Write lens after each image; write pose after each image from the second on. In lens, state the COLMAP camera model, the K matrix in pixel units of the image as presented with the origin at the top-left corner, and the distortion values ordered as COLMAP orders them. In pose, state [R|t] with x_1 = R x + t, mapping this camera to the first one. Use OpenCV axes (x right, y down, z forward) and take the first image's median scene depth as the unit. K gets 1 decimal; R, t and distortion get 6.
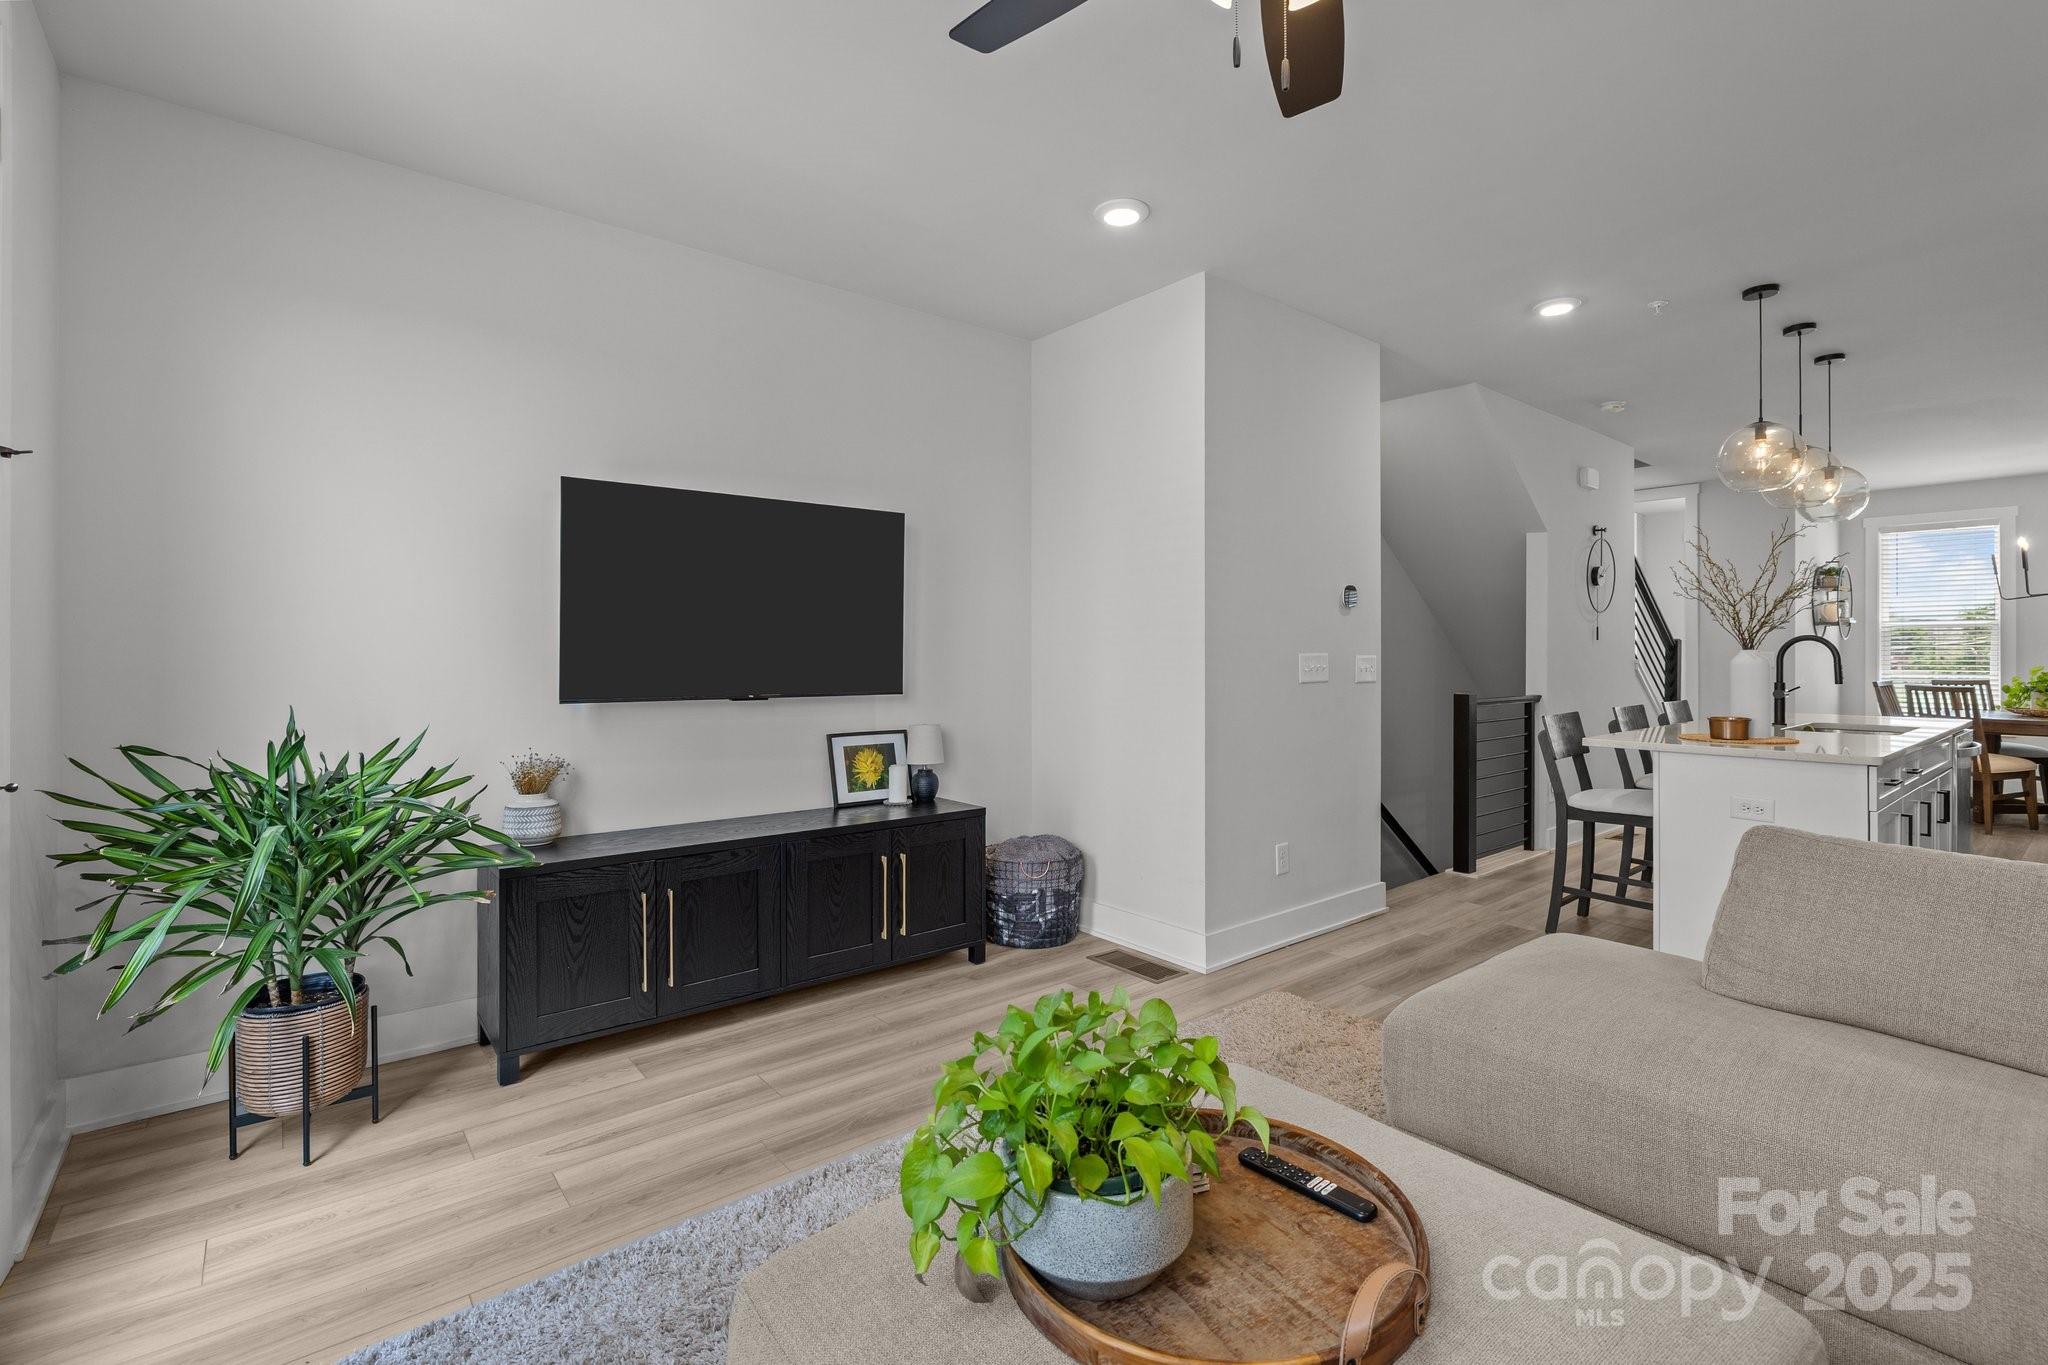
lens RADIAL K [[908.4, 0, 1020.4], [0, 908.4, 660.0], [0, 0, 1]] dist [-0.007016, -0.000039]
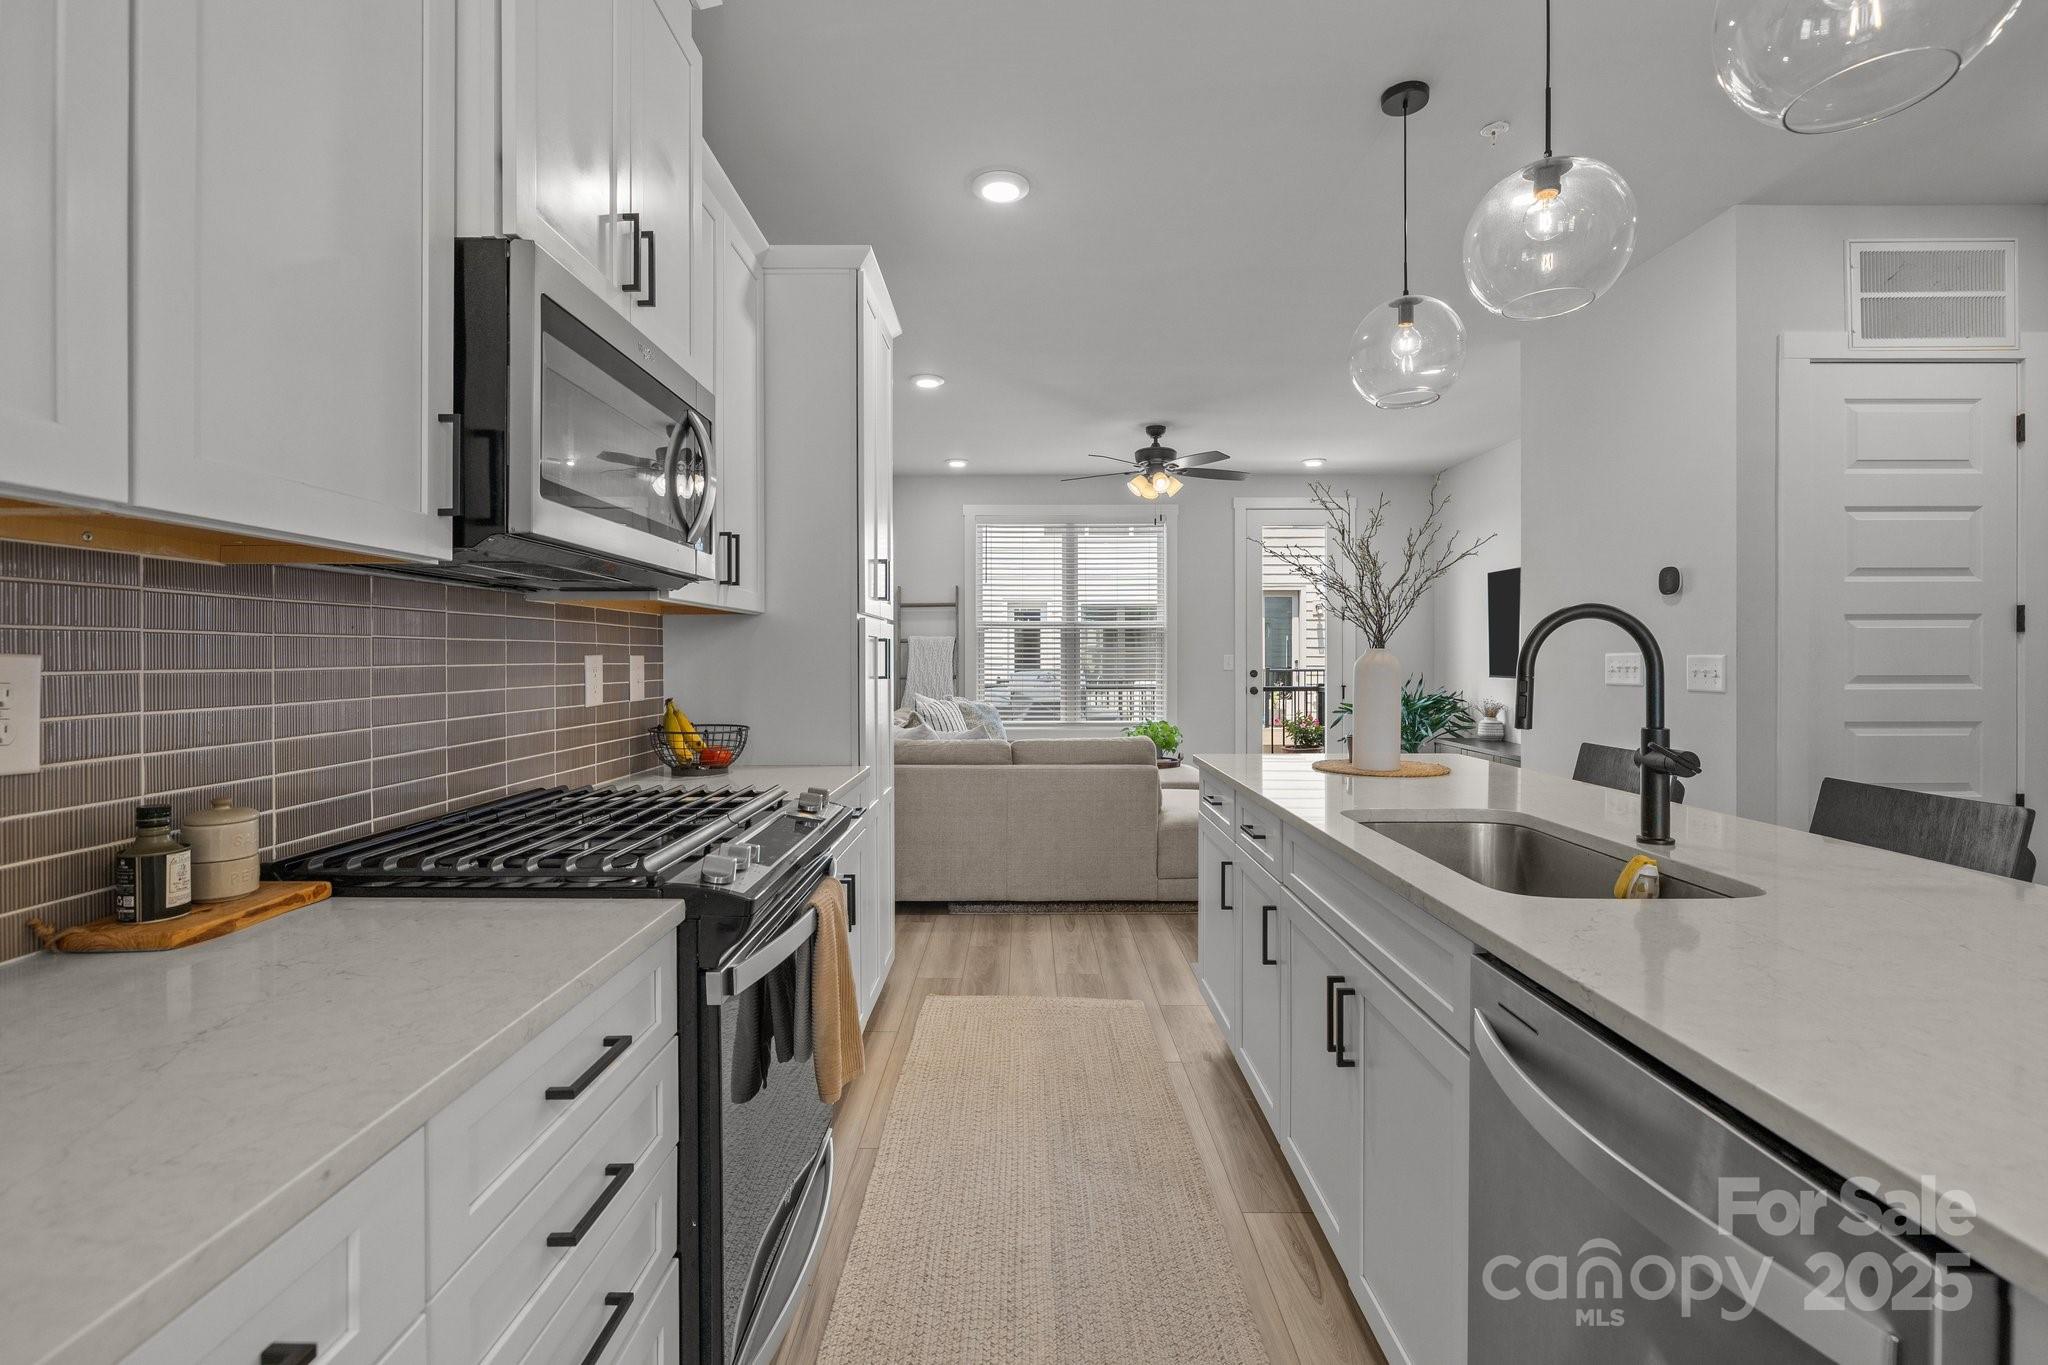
lens RADIAL K [[908.4, 0, 1020.4], [0, 908.4, 660.0], [0, 0, 1]] dist [-0.007016, -0.000039]
pose [[-0.629955, 0.002691, -0.776627, 1.072505], [-0.005661, 0.999952, 0.008057, -0.003810], [0.776611, 0.009472, -0.629910, 0.855660]]
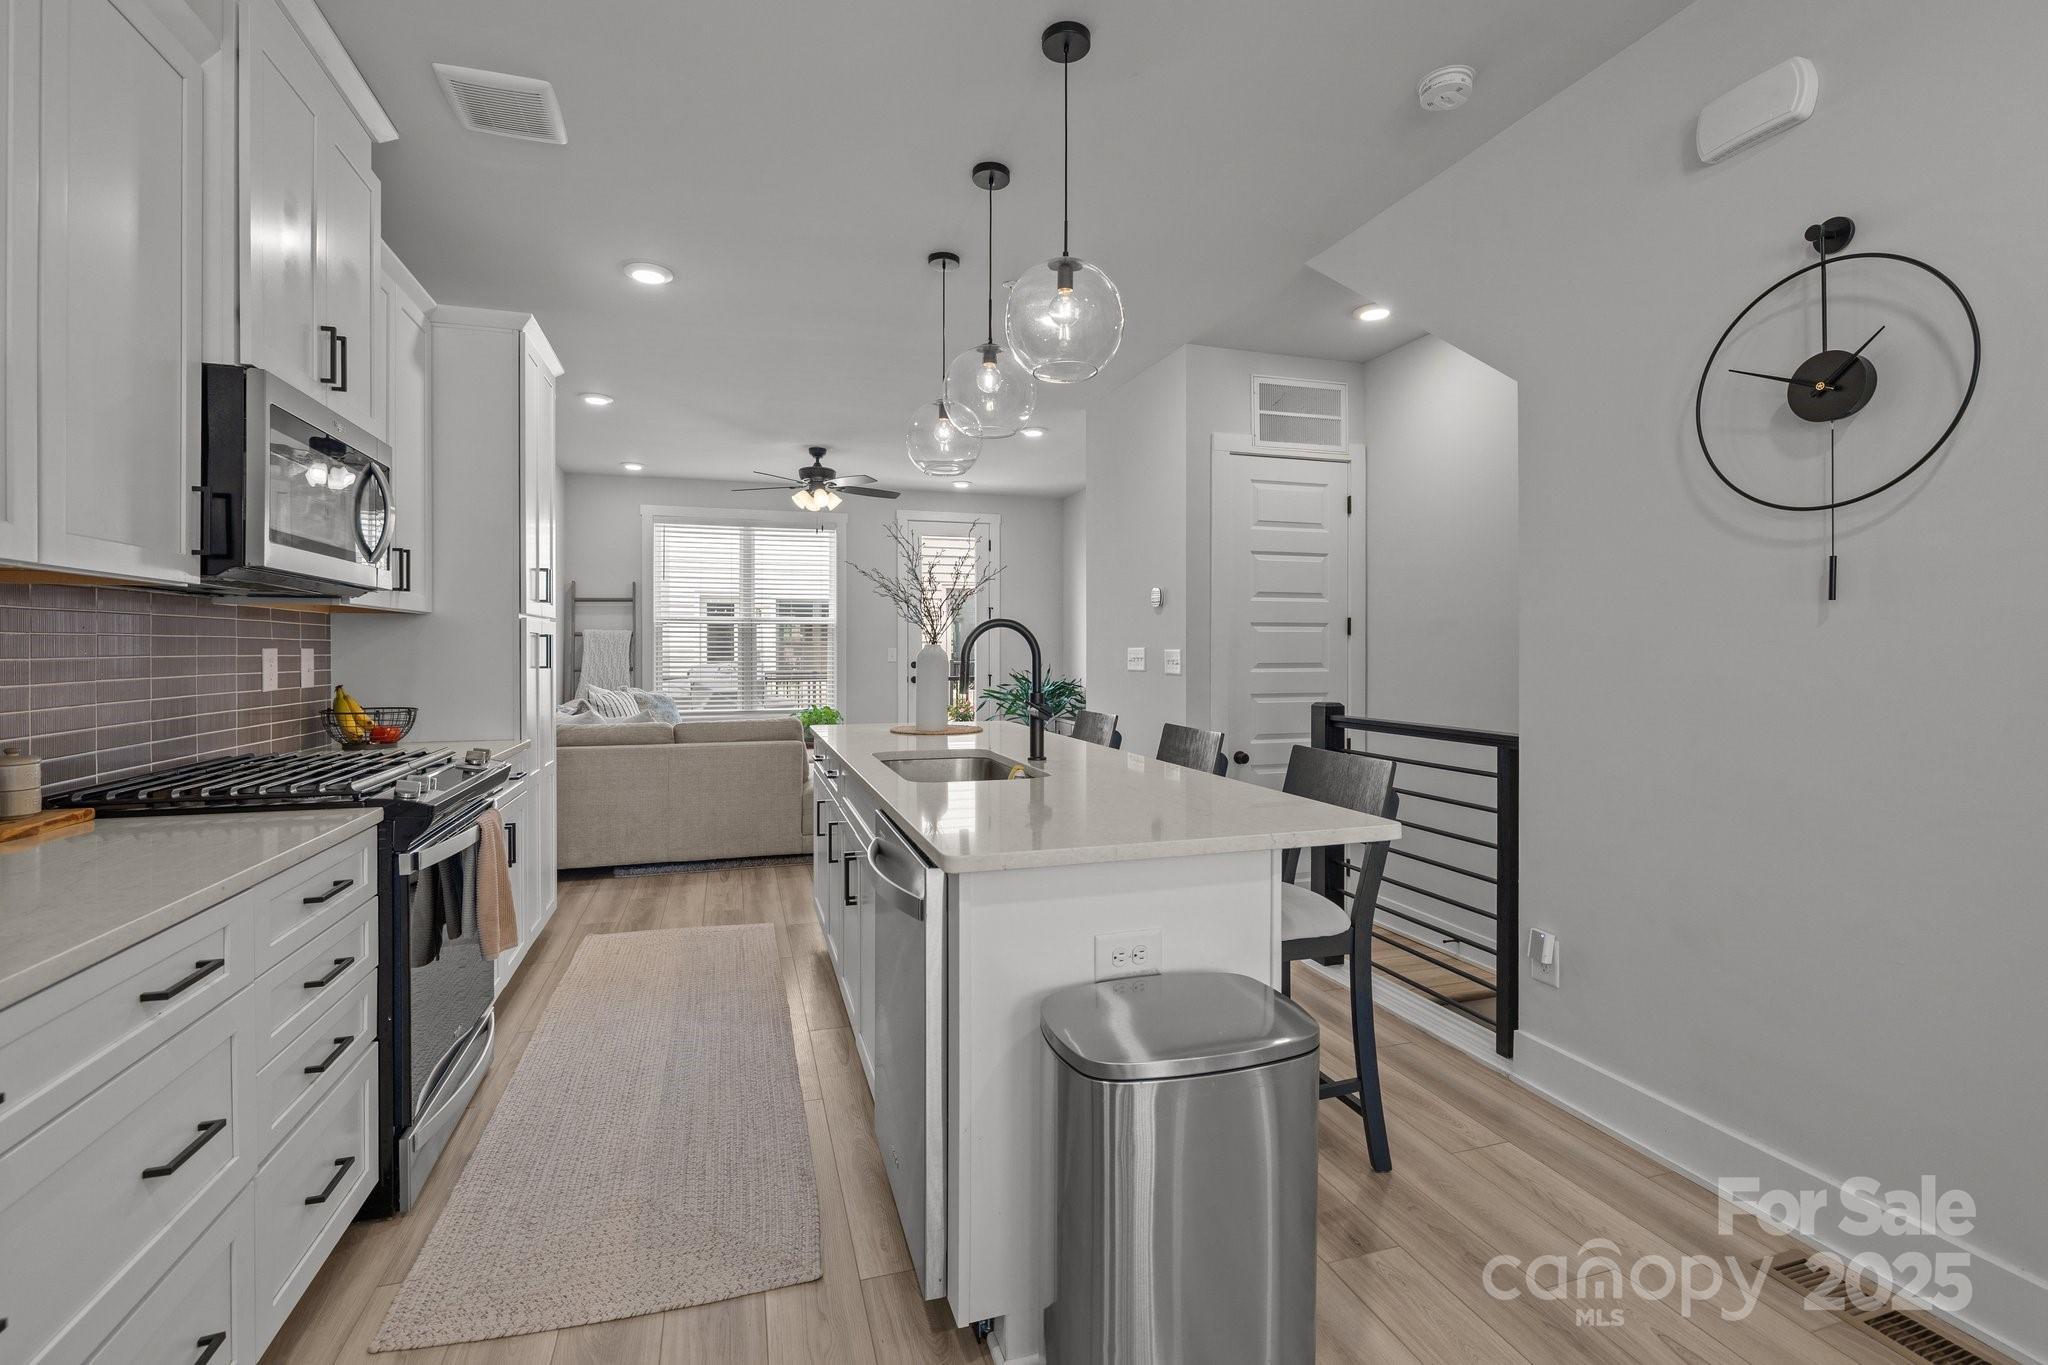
lens RADIAL K [[912.0, 0, 1014.8], [0, 912.0, 651.7], [0, 0, 1]] dist [-0.005609, -0.000365]
pose [[-0.365364, 0.001352, -0.930864, 1.193770], [-0.008010, 0.999957, 0.004597, -0.005350], [0.930830, 0.009136, -0.365338, 1.011597]]
